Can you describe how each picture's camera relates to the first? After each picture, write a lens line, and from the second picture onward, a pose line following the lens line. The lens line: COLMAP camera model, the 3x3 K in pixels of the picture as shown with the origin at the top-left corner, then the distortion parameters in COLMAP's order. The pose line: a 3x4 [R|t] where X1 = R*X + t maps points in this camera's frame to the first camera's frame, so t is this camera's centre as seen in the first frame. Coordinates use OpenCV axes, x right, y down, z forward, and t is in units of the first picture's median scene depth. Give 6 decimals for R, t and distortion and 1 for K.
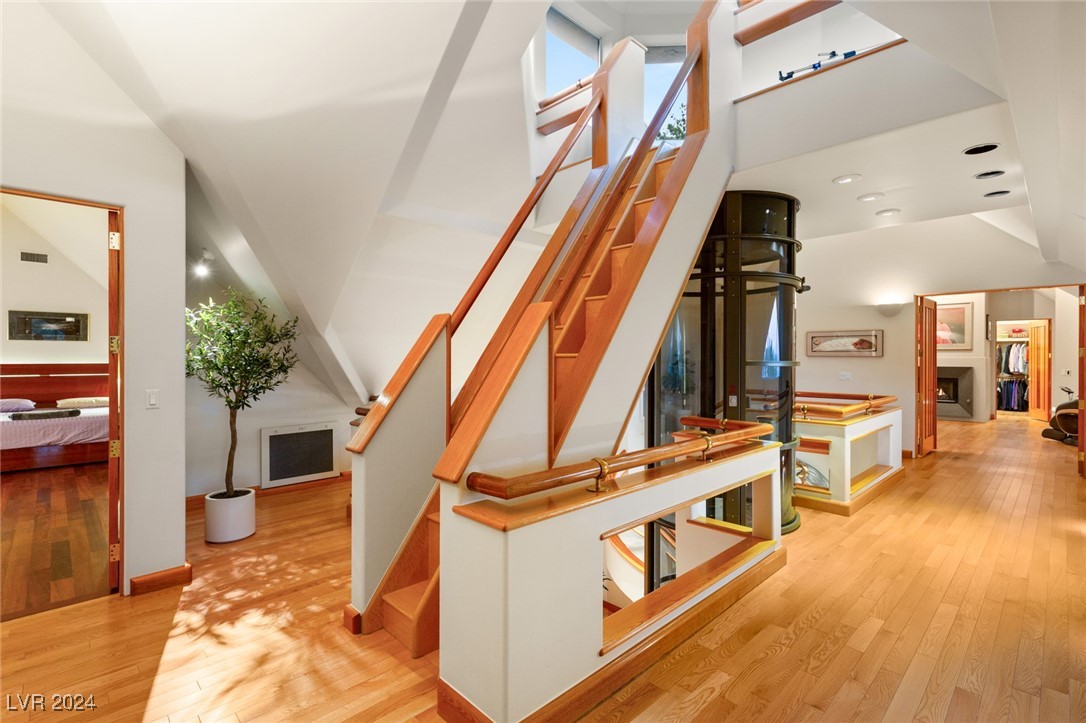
lens RADIAL K [[489.3, 0, 538.1], [0, 489.3, 362.1], [0, 0, 1]] dist [0.009346, -0.003306]
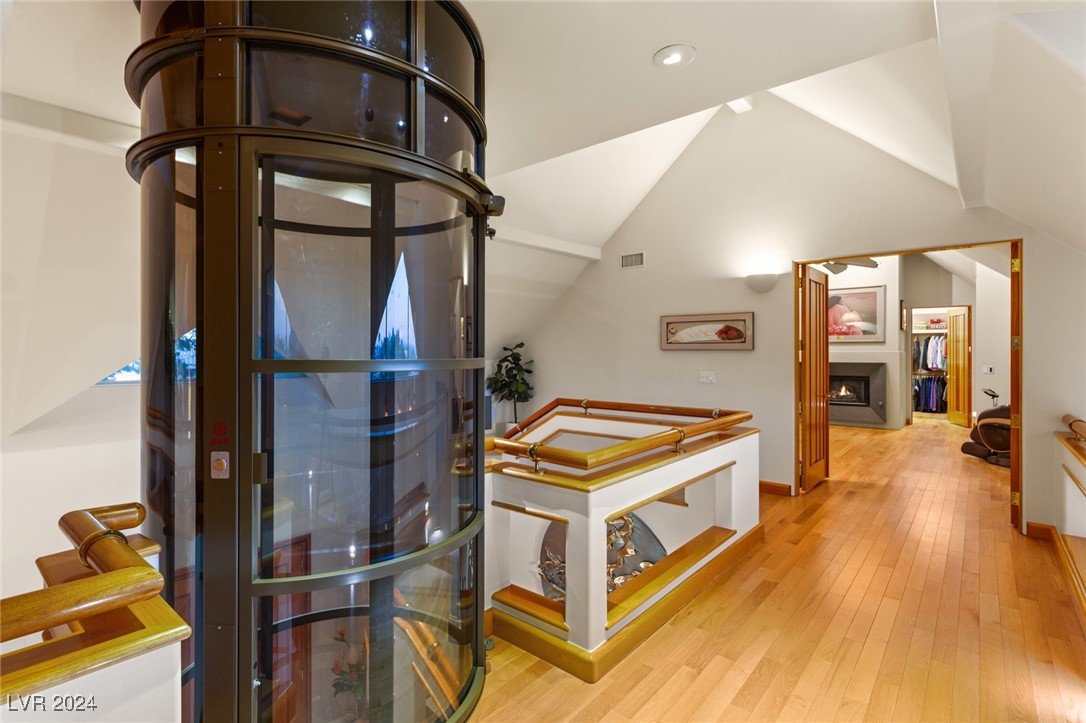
lens RADIAL K [[489.3, 0, 546.8], [0, 489.3, 356.9], [0, 0, 1]] dist [0.009346, -0.003306]
pose [[0.995386, -0.003520, 0.095882, 0.231687], [0.003691, 0.999992, -0.001600, -0.001037], [-0.095875, 0.001947, 0.995391, 0.225196]]
